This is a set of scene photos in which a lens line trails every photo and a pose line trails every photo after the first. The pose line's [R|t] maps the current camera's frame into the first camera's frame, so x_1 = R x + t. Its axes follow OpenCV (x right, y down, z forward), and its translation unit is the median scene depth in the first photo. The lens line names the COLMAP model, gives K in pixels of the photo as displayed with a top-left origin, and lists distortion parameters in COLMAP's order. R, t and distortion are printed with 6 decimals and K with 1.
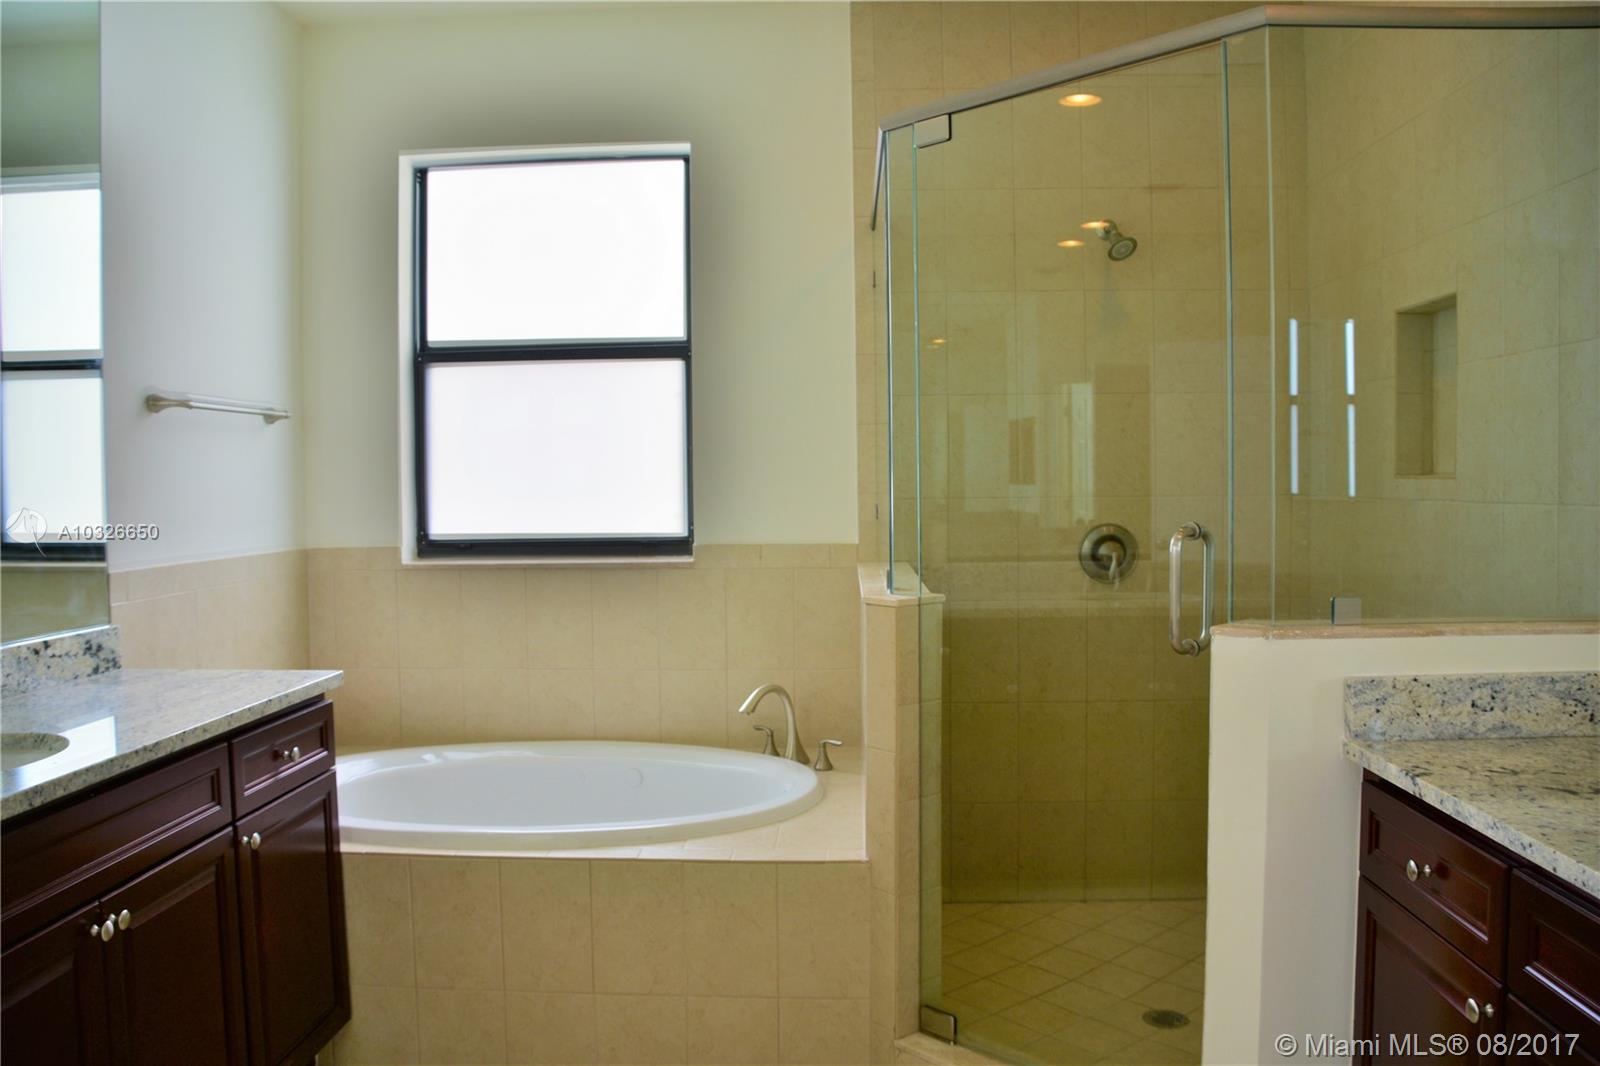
lens RADIAL K [[1239.8, 0, 800.0], [0, 1239.8, 533.0], [0, 0, 1]] dist [-0.150877, 0.089235]
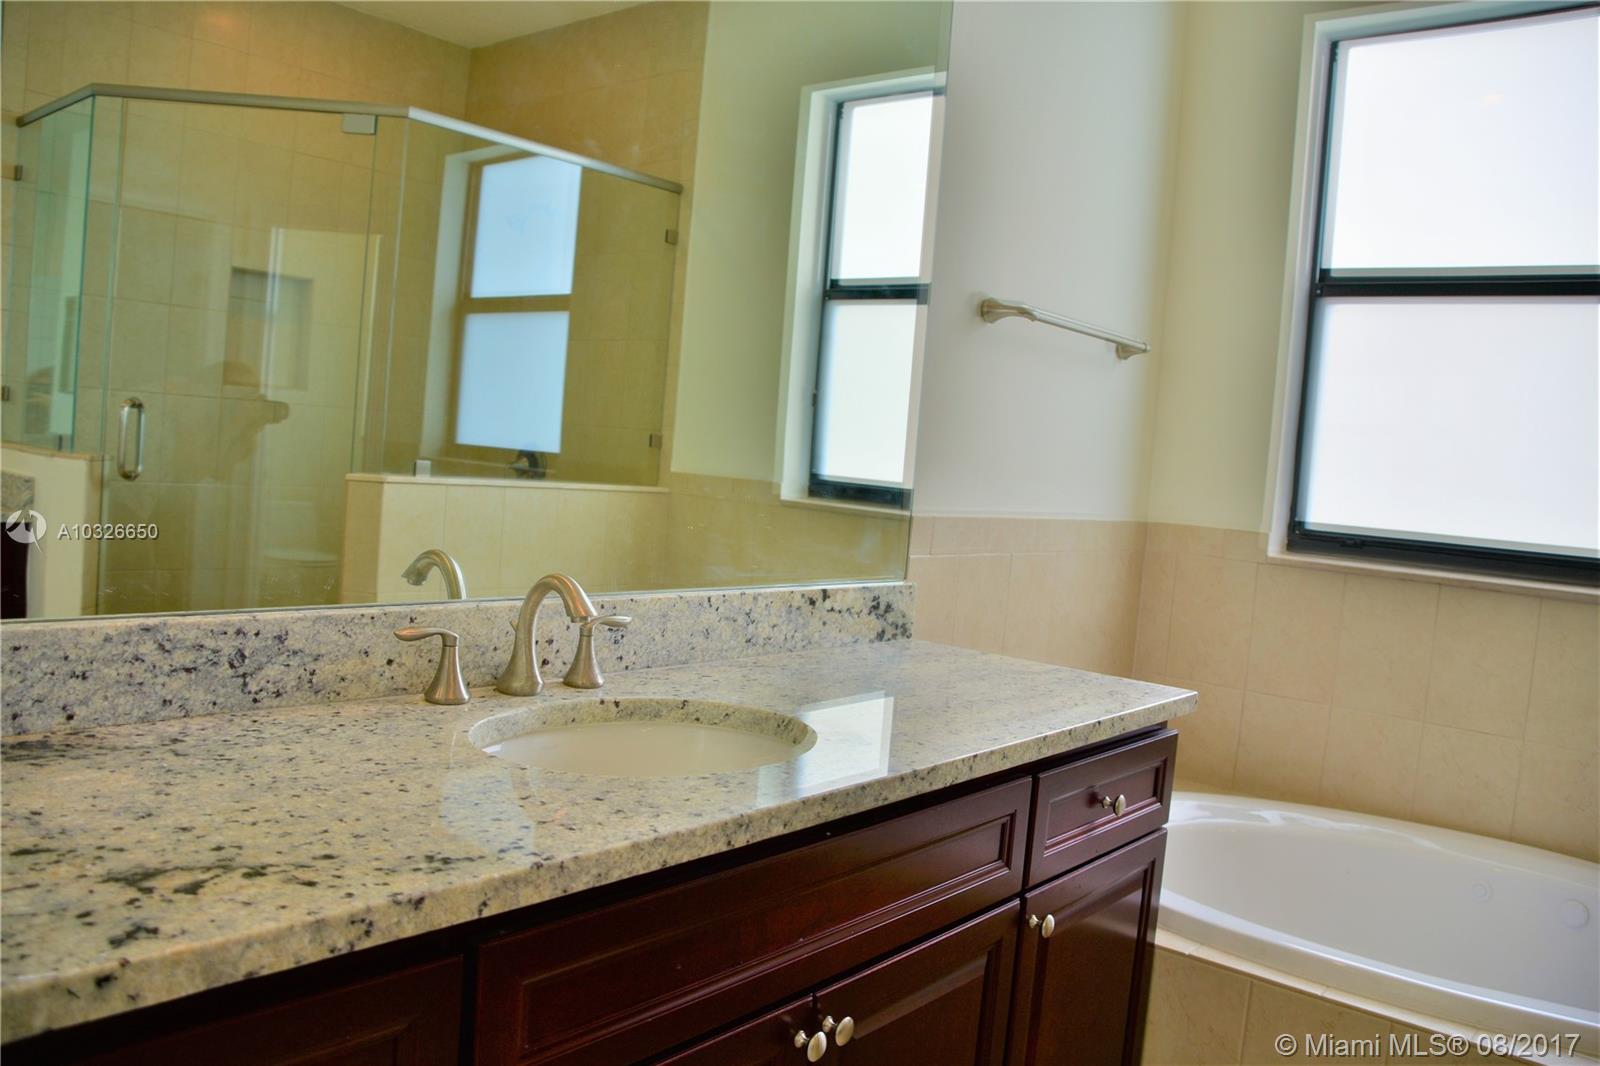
lens RADIAL K [[1239.8, 0, 800.0], [0, 1239.8, 533.0], [0, 0, 1]] dist [-0.150877, 0.089235]
pose [[0.799929, 0.113771, -0.589211, -0.173425], [-0.114806, 0.992742, 0.035825, 0.026816], [0.589010, 0.038988, 0.807185, 0.327442]]
